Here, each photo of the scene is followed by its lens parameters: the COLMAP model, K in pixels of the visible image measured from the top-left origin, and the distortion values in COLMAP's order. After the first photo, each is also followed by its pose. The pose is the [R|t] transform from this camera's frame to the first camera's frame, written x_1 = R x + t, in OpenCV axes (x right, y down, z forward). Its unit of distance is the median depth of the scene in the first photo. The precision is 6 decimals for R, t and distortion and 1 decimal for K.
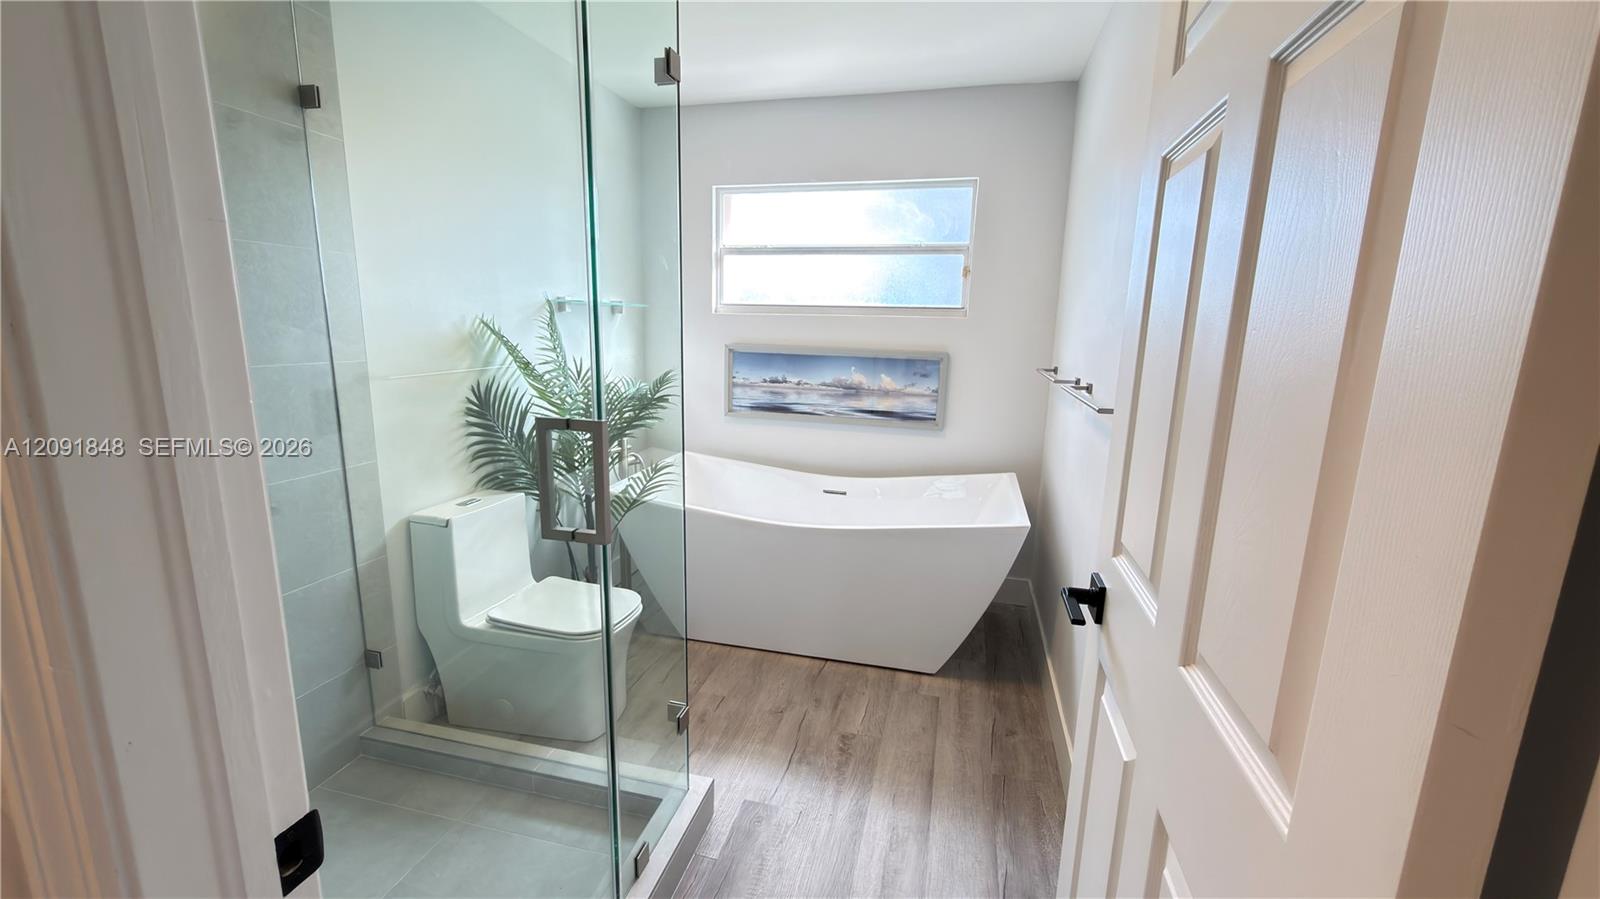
lens RADIAL K [[638.8, 0, 803.3], [0, 638.8, 442.1], [0, 0, 1]] dist [0.001191, -0.000221]
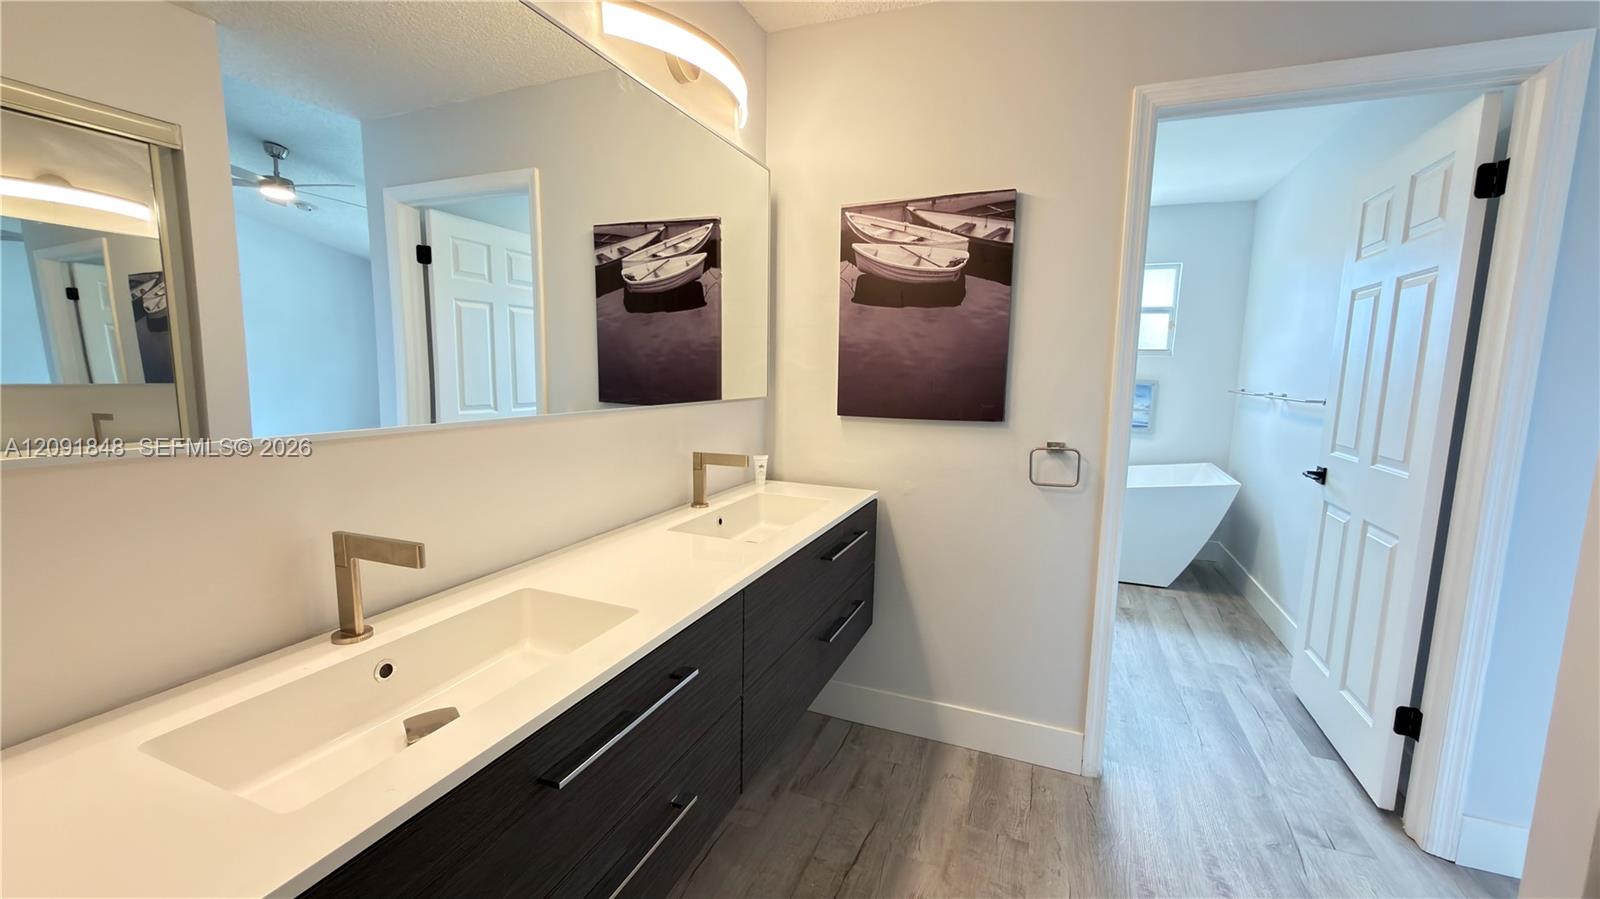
lens RADIAL K [[638.8, 0, 799.0], [0, 638.8, 451.9], [0, 0, 1]] dist [0.001191, -0.000221]
pose [[0.990932, 0.006440, -0.134211, -0.468945], [-0.014025, 0.998352, -0.055649, 0.139320], [0.133631, 0.057027, 0.989389, -0.654237]]
